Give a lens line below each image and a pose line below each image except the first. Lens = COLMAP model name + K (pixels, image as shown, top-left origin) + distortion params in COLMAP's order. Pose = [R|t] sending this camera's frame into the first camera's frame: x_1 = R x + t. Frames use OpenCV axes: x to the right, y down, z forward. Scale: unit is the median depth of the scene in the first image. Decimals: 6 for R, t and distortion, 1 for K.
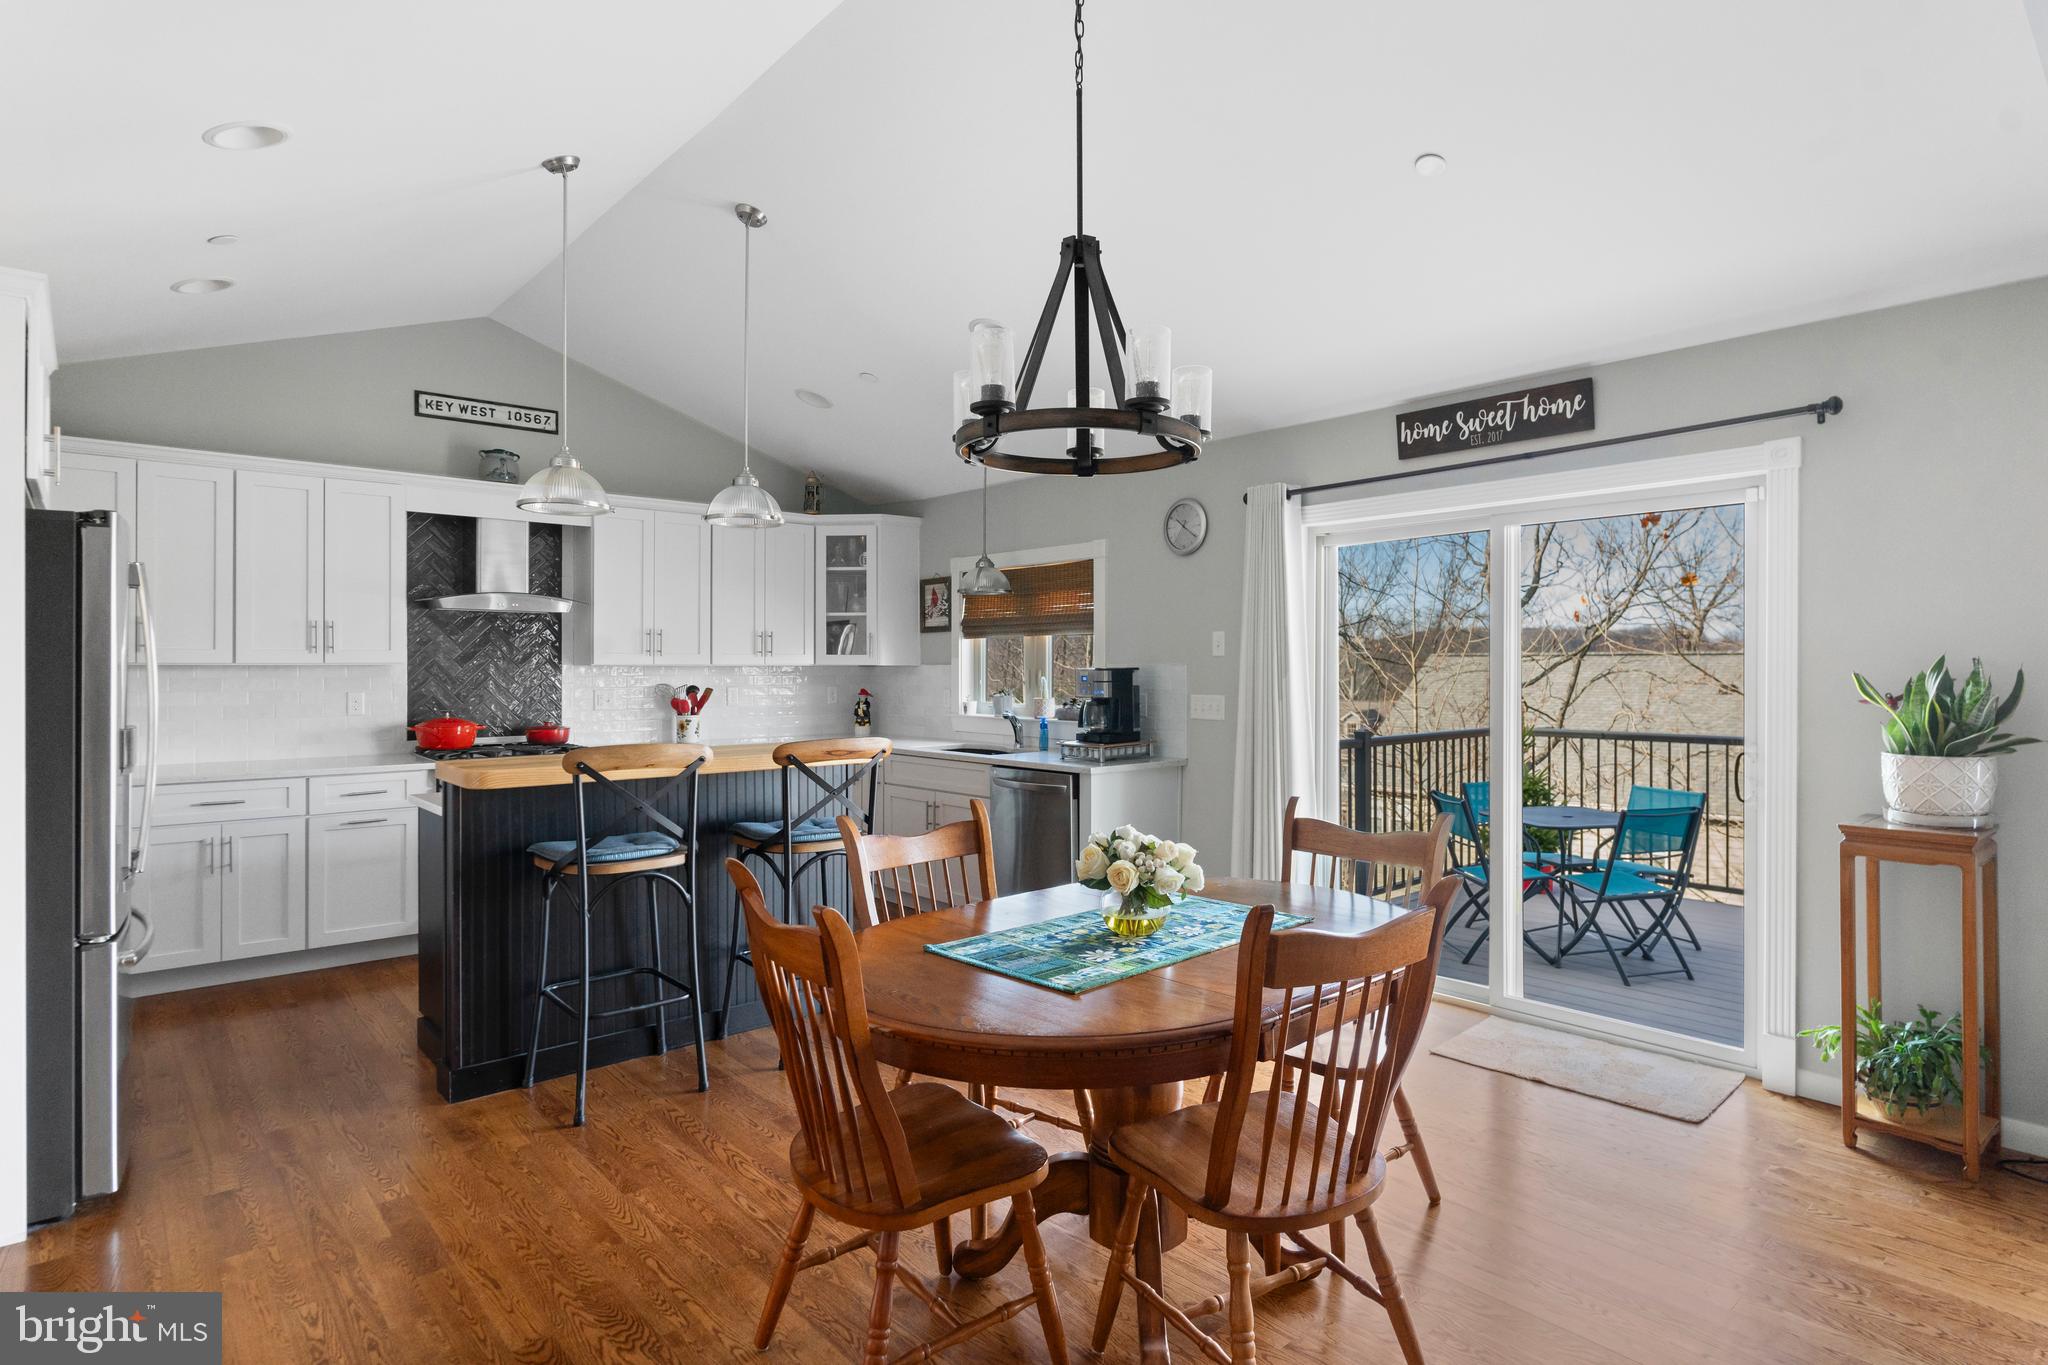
lens RADIAL K [[1081.9, 0, 1026.7], [0, 1081.9, 663.9], [0, 0, 1]] dist [-0.000151, -0.000486]
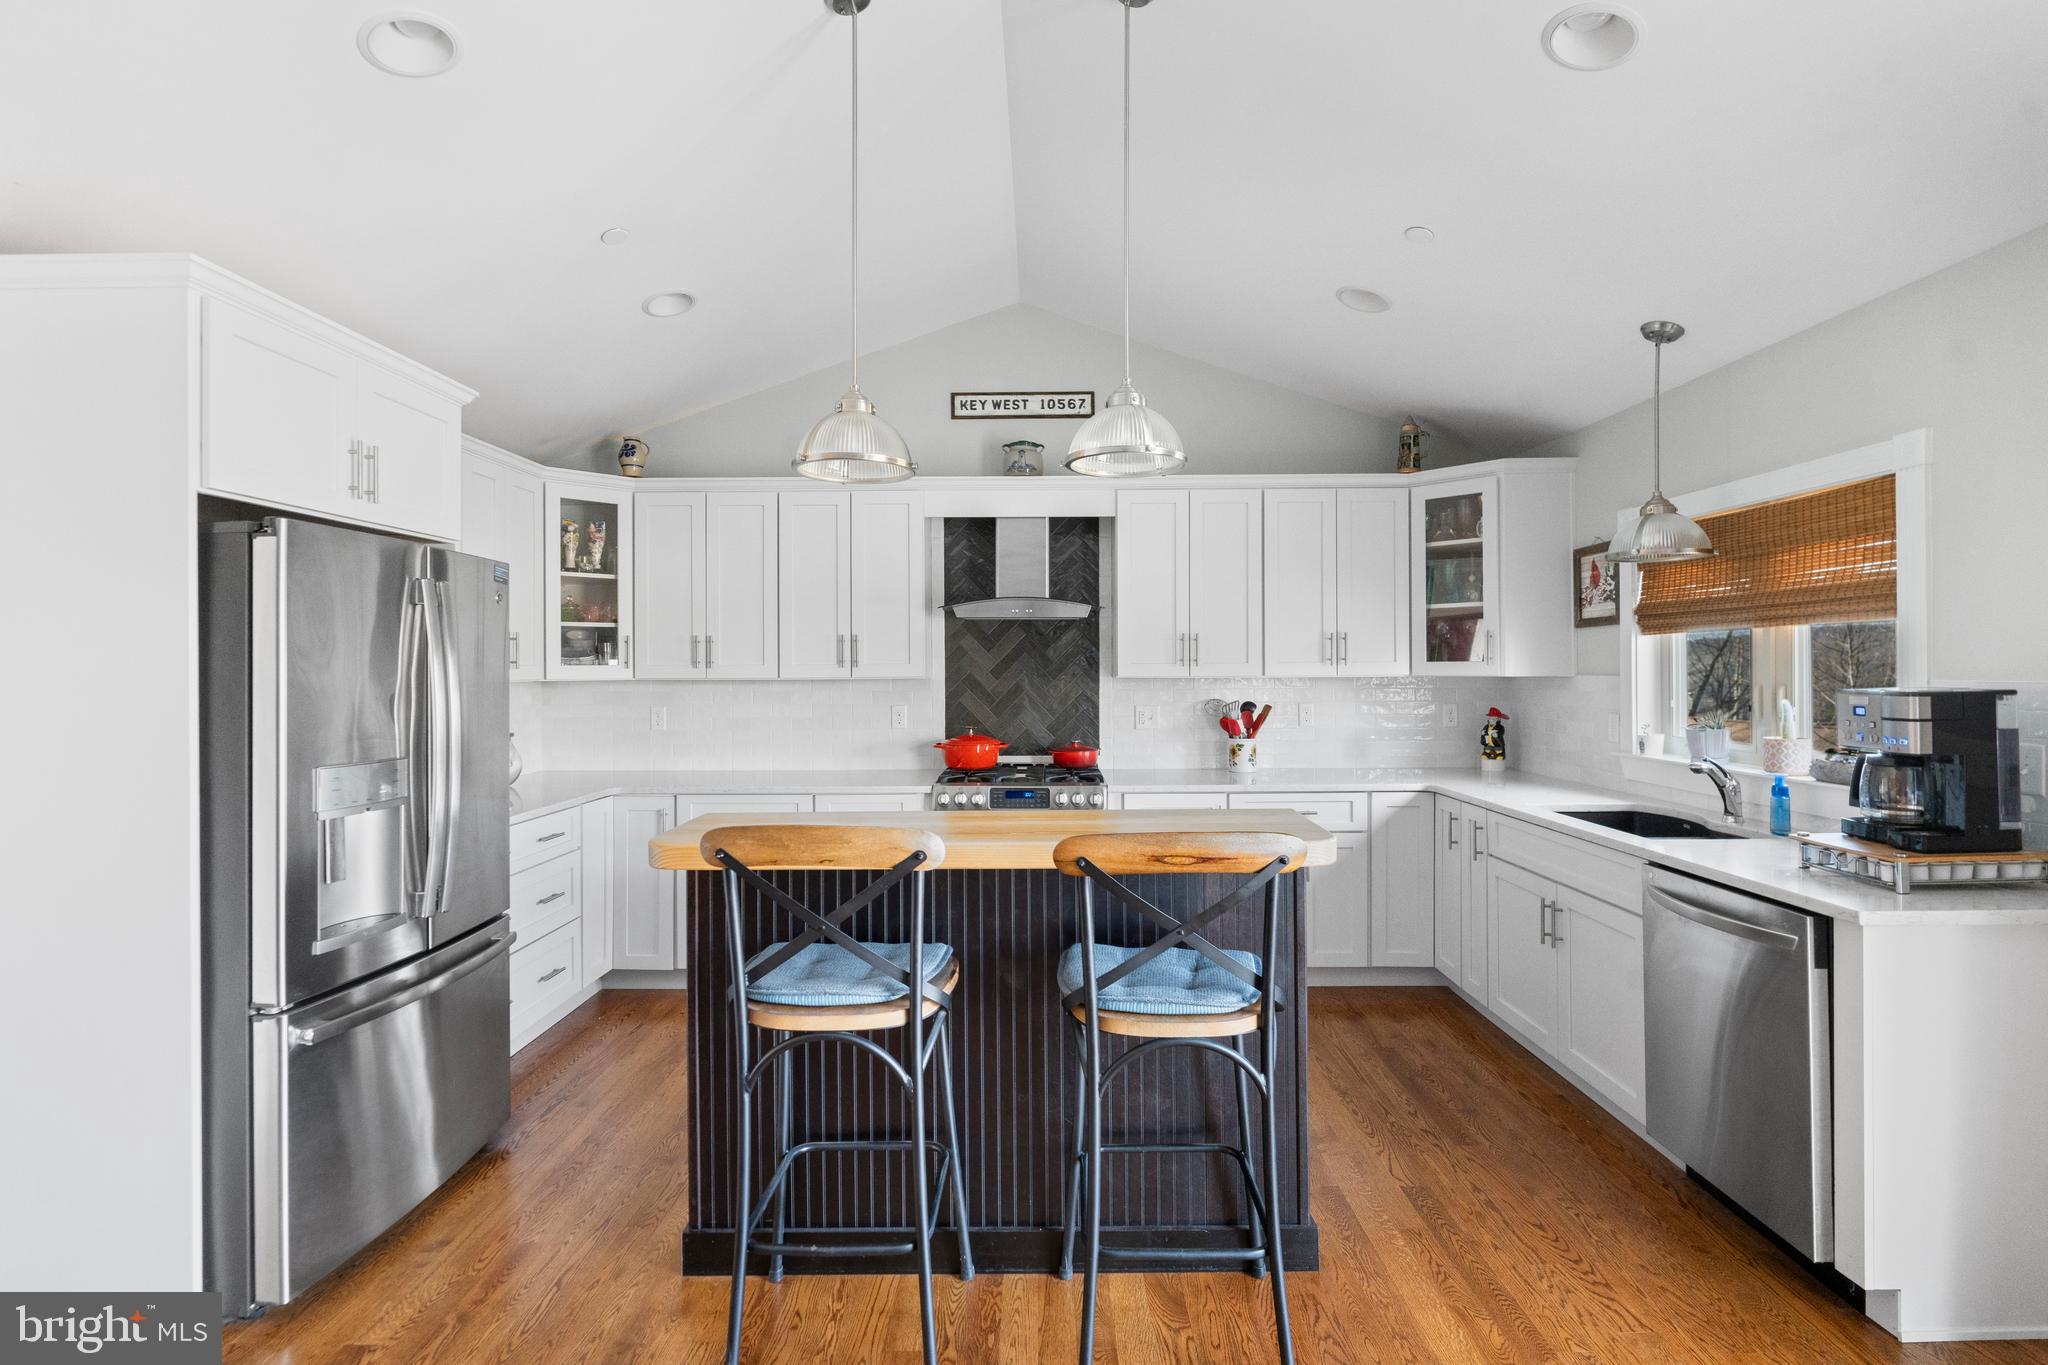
lens RADIAL K [[972.1, 0, 1031.9], [0, 972.1, 666.1], [0, 0, 1]] dist [-0.000107, -0.000124]
pose [[0.751449, -0.005502, -0.659768, 0.058624], [0.006845, 0.999976, -0.000543, -0.008528], [0.659756, -0.004108, 0.751469, 0.395312]]
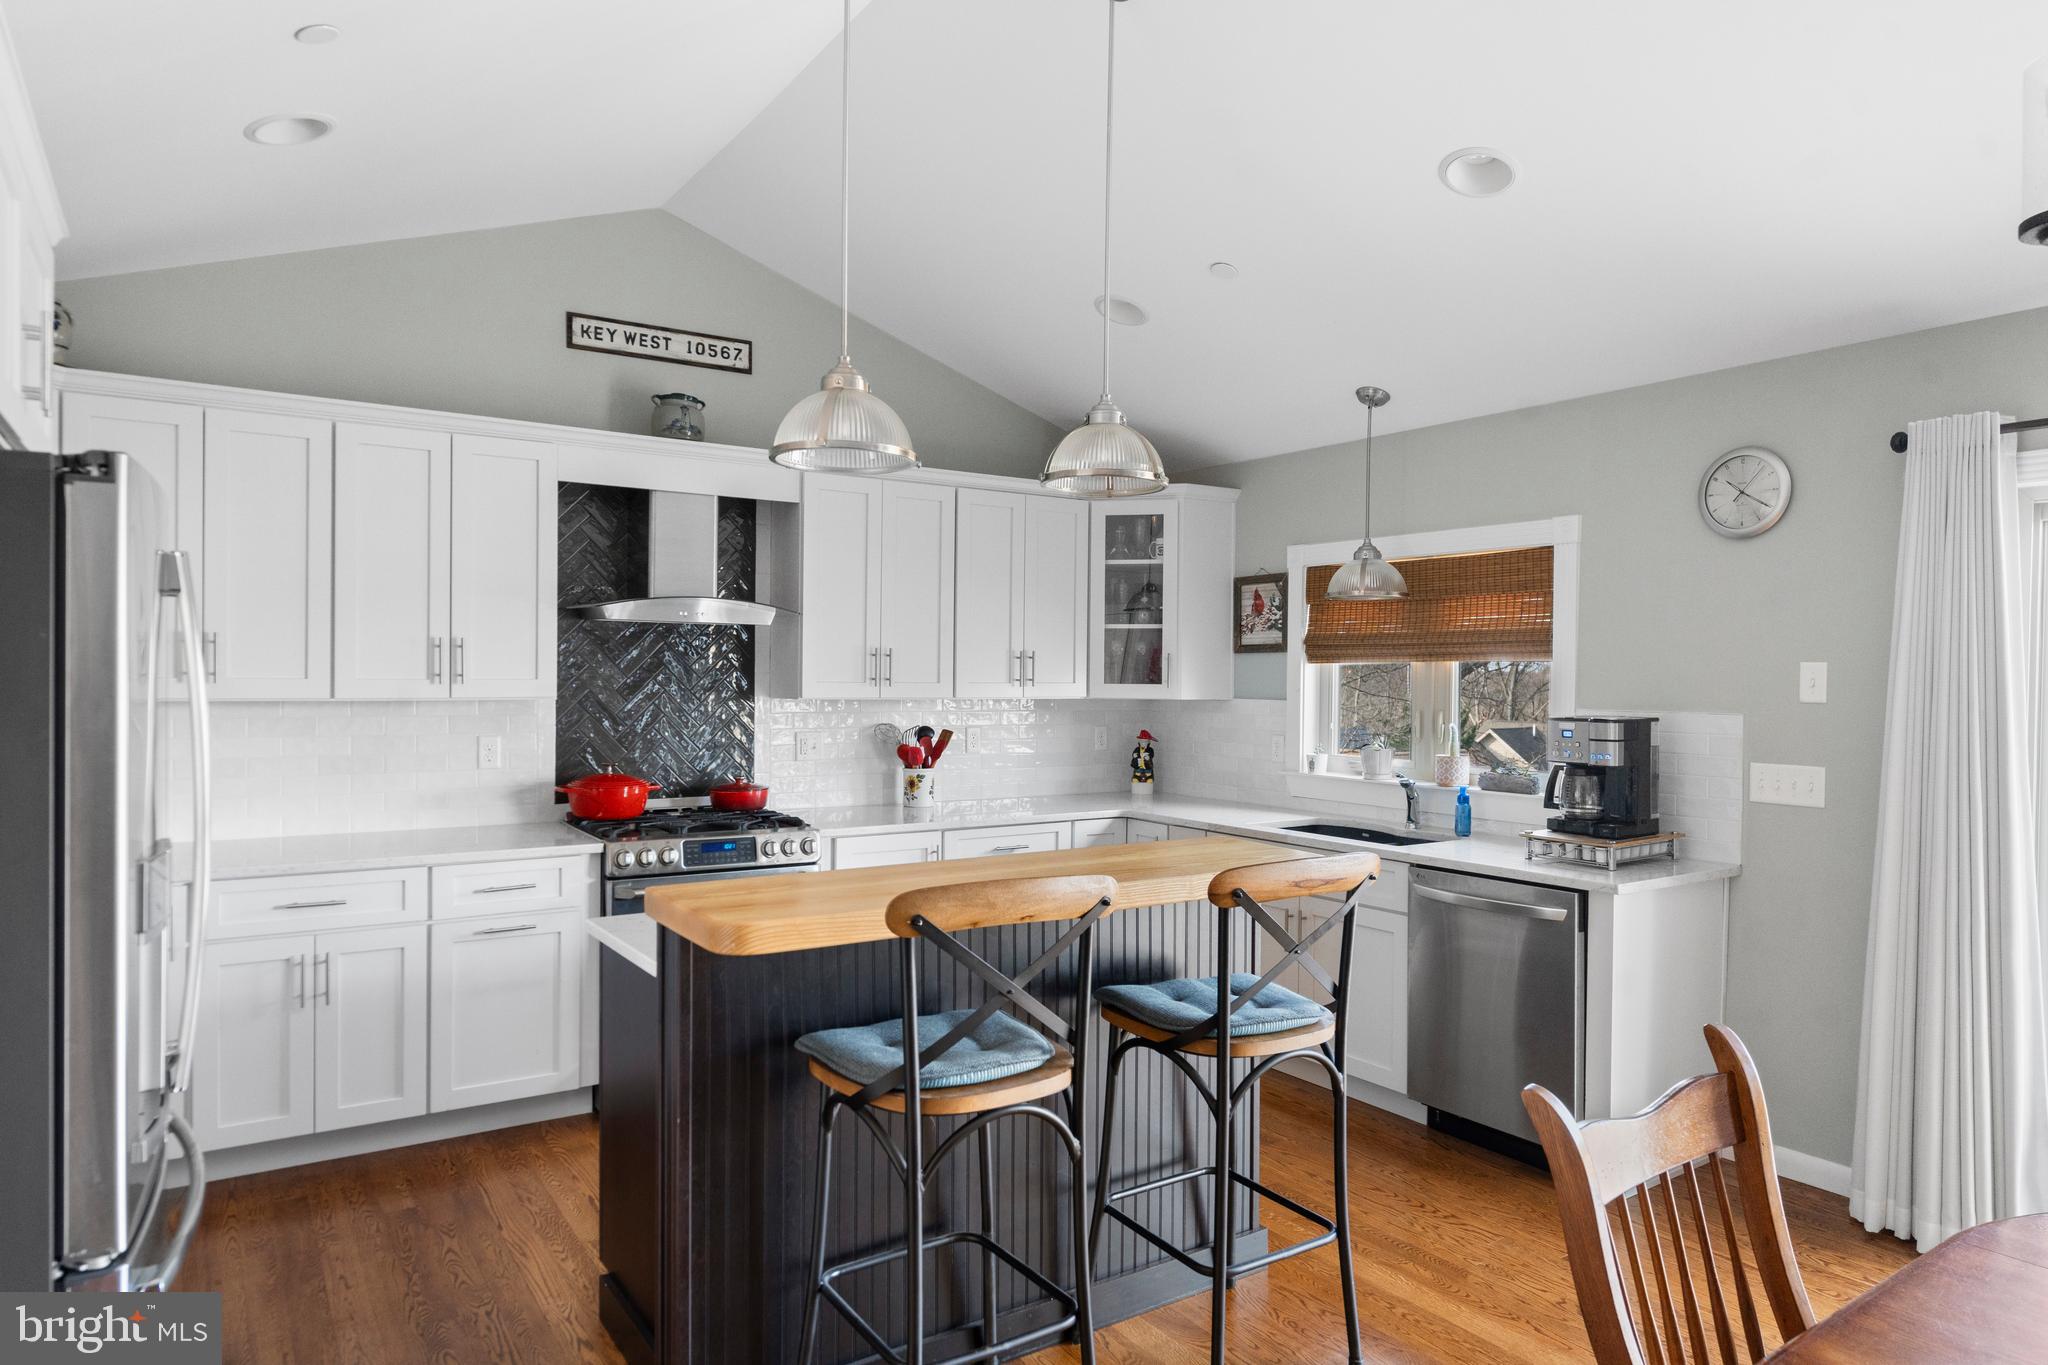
lens RADIAL K [[1253.2, 0, 1026.1], [0, 1253.2, 689.9], [0, 0, 1]] dist [-0.000642, -0.001482]
pose [[0.991923, 0.010511, -0.126405, -0.159207], [-0.008858, 0.999868, 0.013629, -0.018208], [0.126532, -0.012399, 0.991885, 0.217621]]
